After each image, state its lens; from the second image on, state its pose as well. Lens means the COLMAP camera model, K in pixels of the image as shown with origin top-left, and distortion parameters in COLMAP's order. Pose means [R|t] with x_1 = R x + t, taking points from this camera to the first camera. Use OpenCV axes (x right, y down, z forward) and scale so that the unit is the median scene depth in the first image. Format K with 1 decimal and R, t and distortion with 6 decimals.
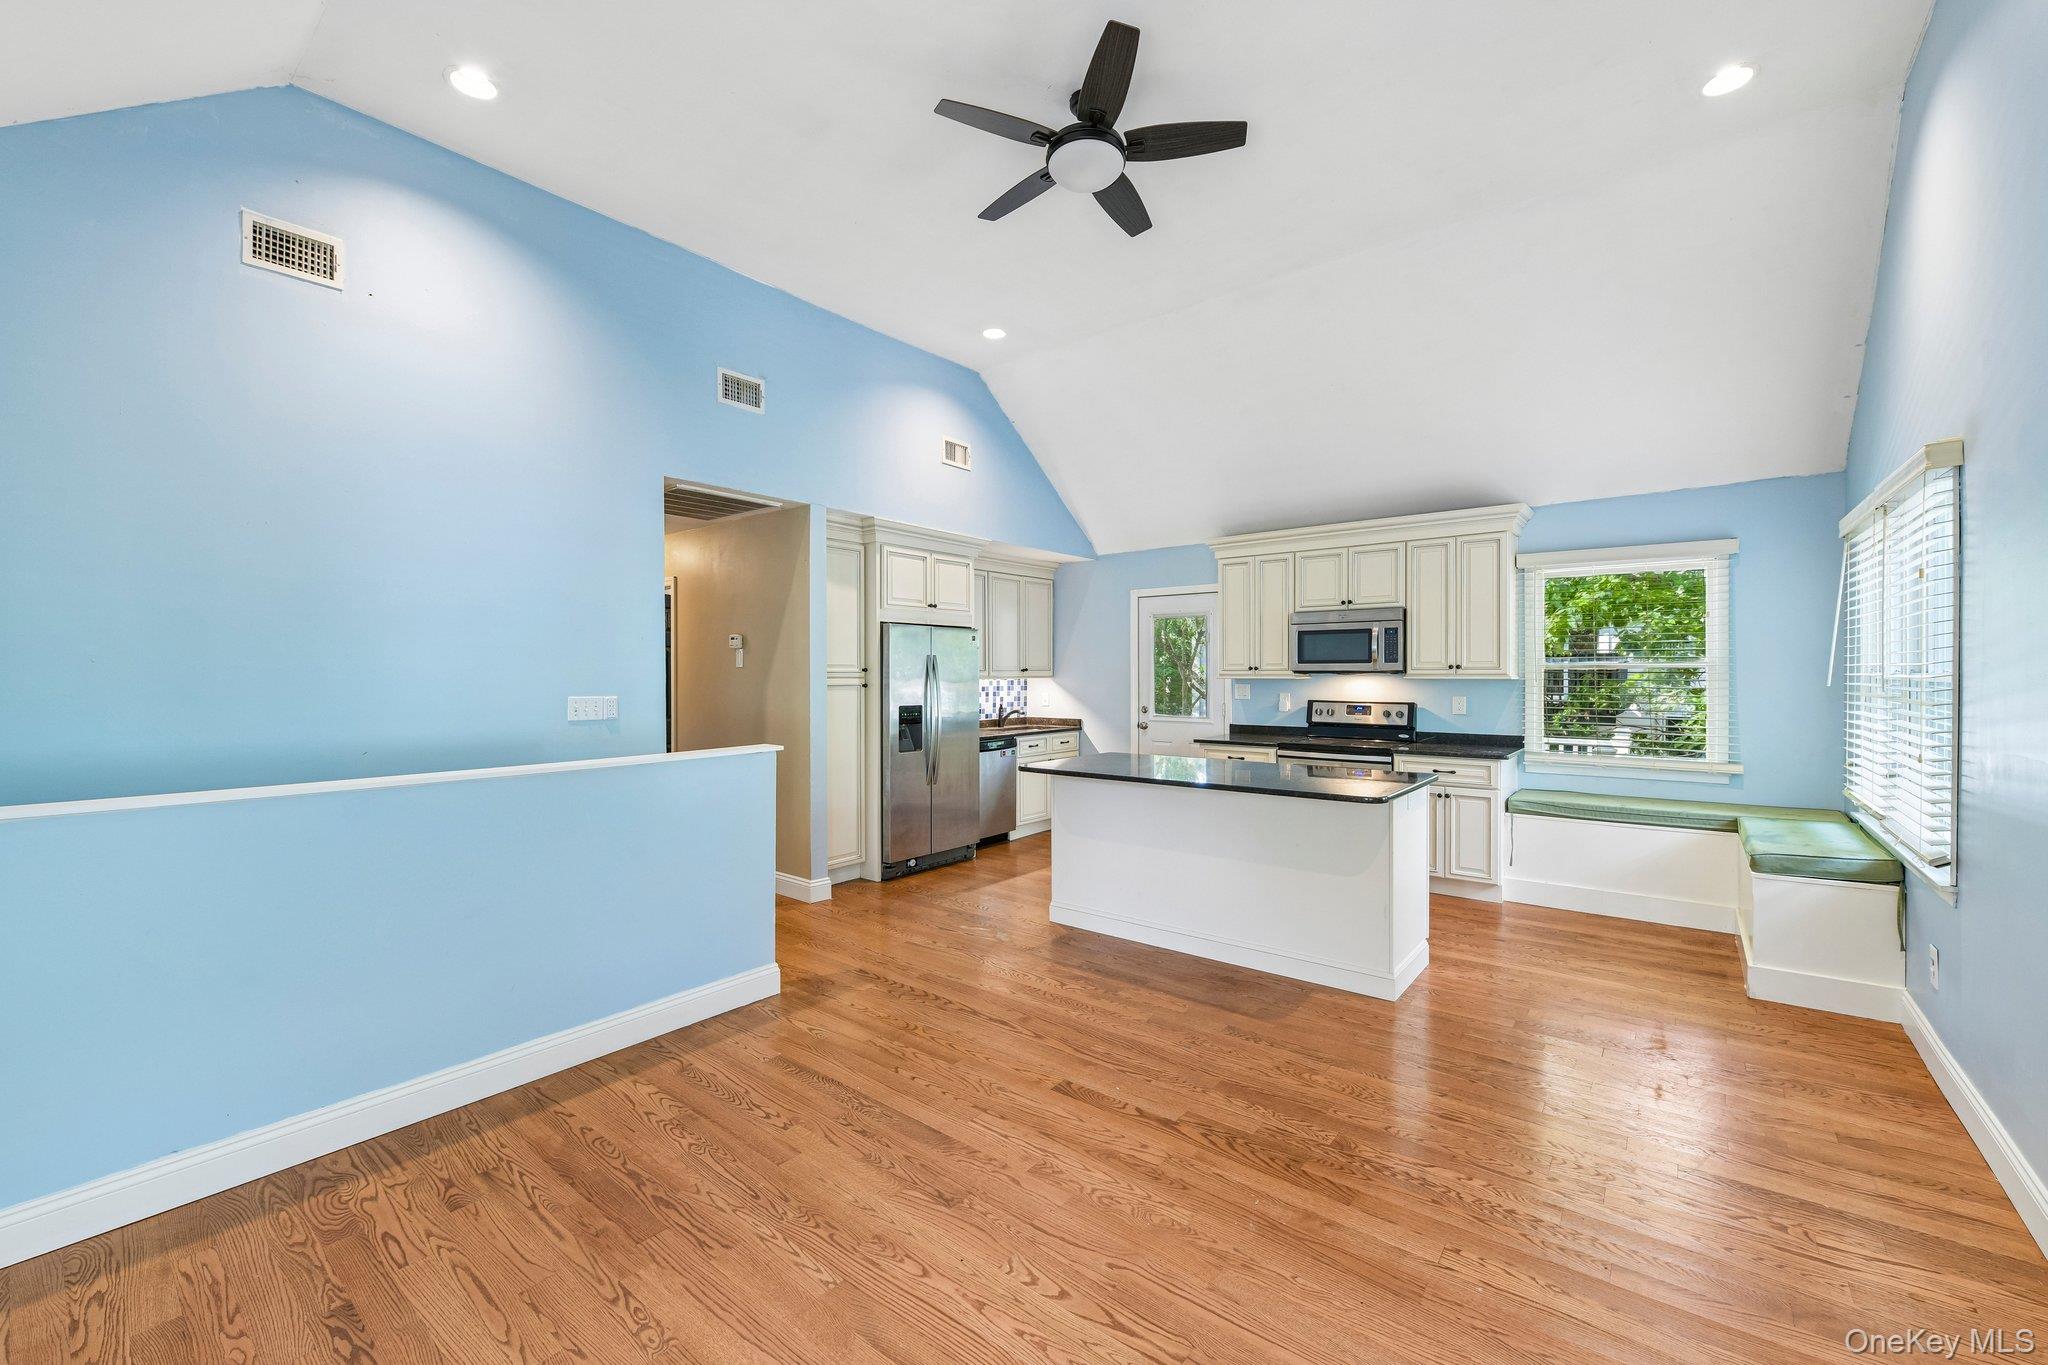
lens RADIAL K [[814.2, 0, 1029.7], [0, 814.2, 677.6], [0, 0, 1]] dist [-0.006509, -0.000140]
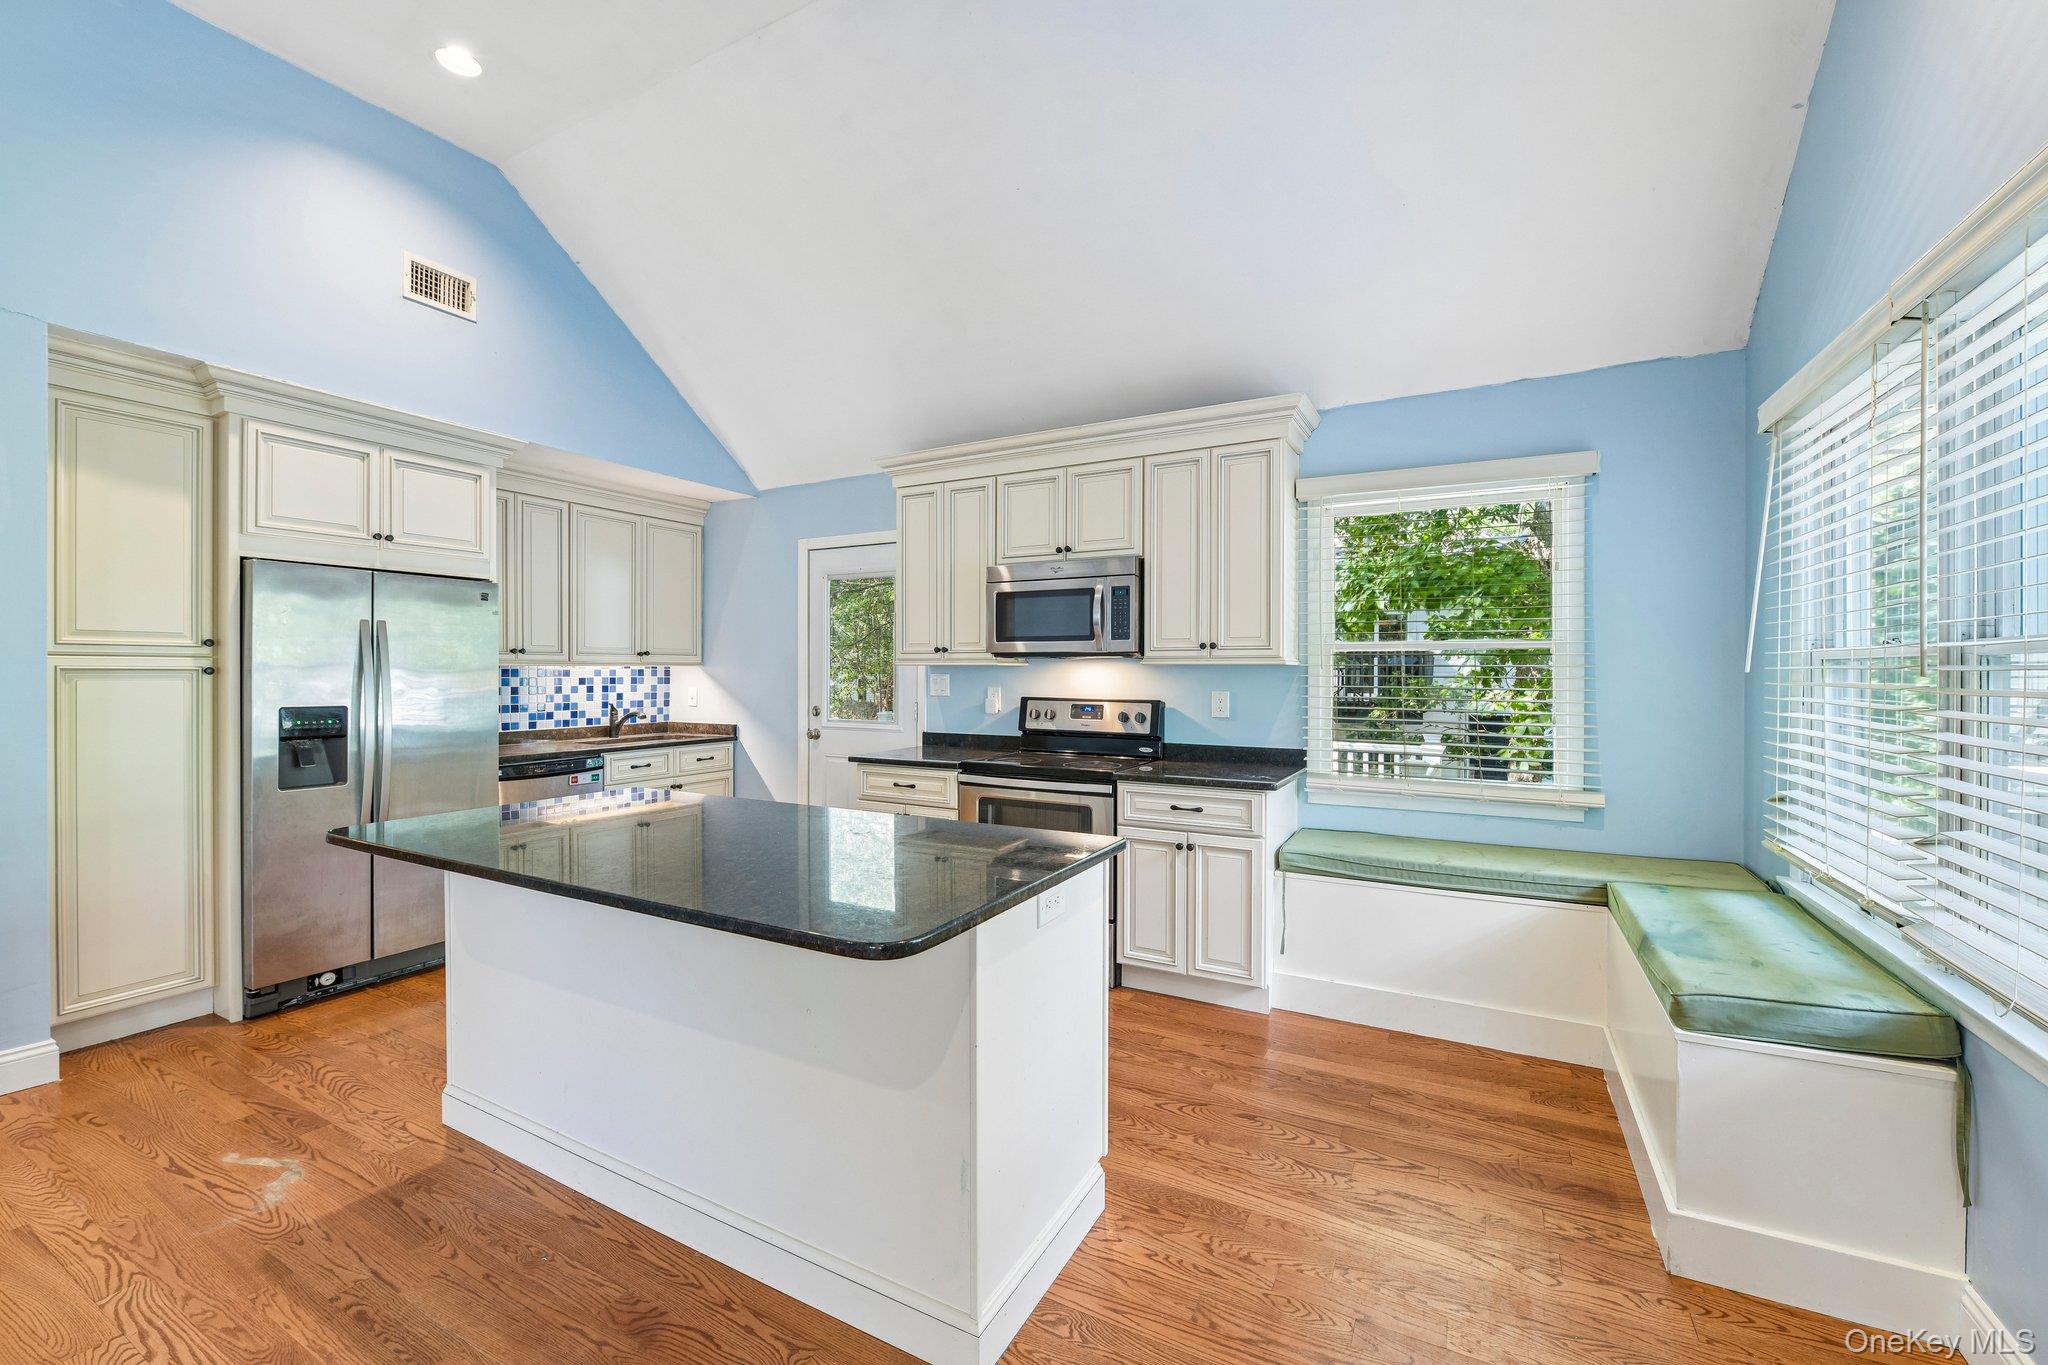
lens RADIAL K [[825.4, 0, 1024.1], [0, 825.4, 677.4], [0, 0, 1]] dist [-0.010101, -0.000043]
pose [[0.984346, 0.003335, 0.176215, 0.246717], [-0.003550, 0.999993, 0.000901, 0.011609], [-0.176211, -0.001512, 0.984351, 0.352867]]
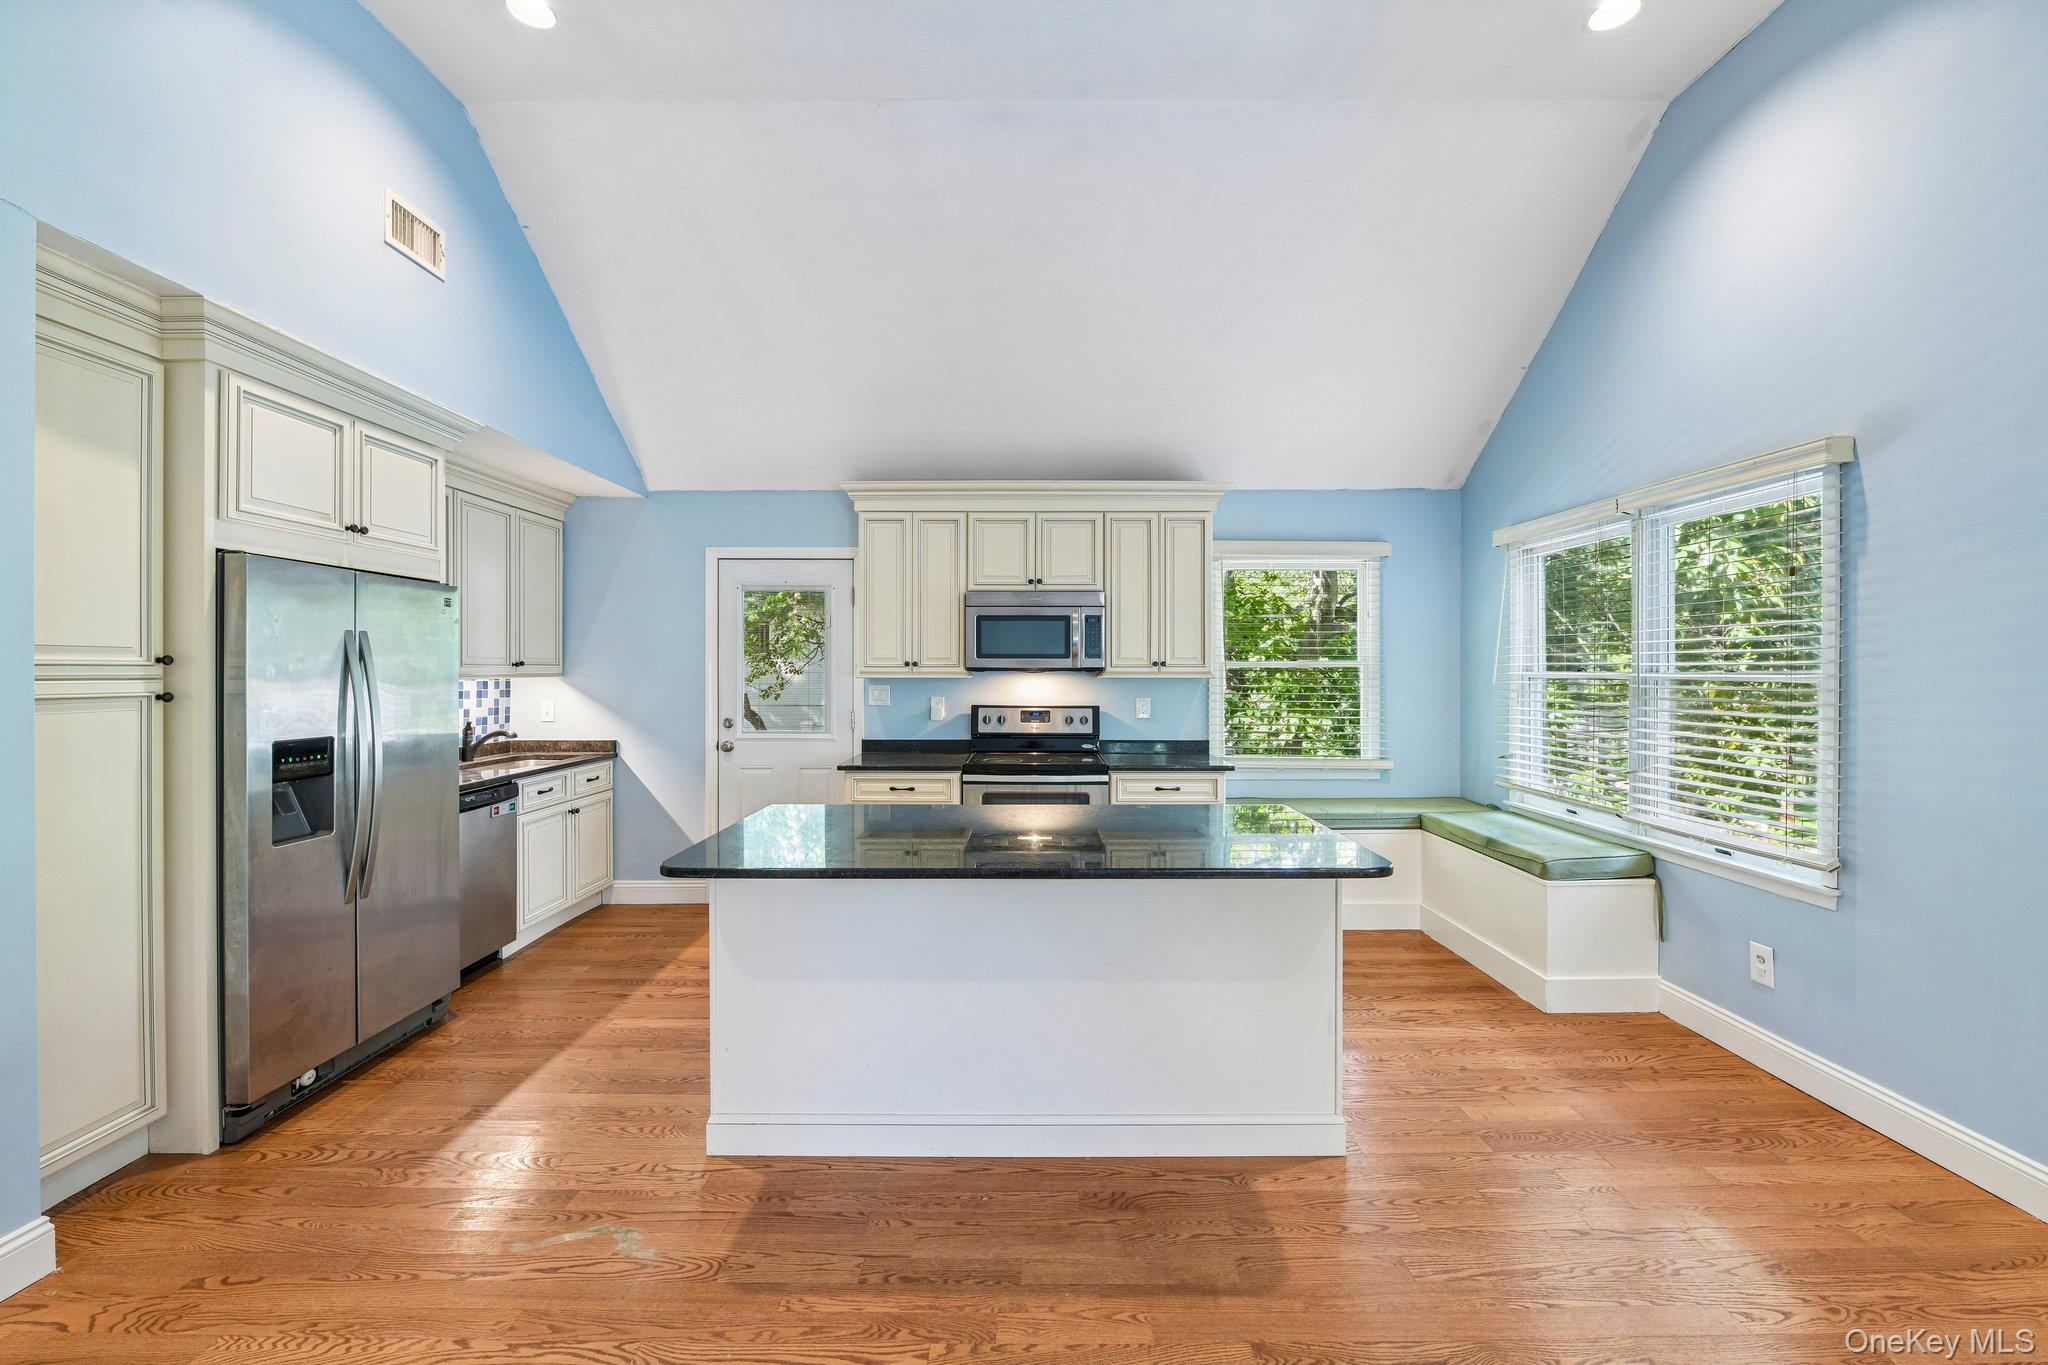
lens RADIAL K [[807.9, 0, 1024.6], [0, 807.9, 674.5], [0, 0, 1]] dist [-0.009610, -0.000228]
pose [[0.782672, -0.000212, 0.622435, -0.111790], [0.000446, 1.000000, -0.000221, -0.001828], [-0.622434, 0.000450, 0.782672, 0.401808]]
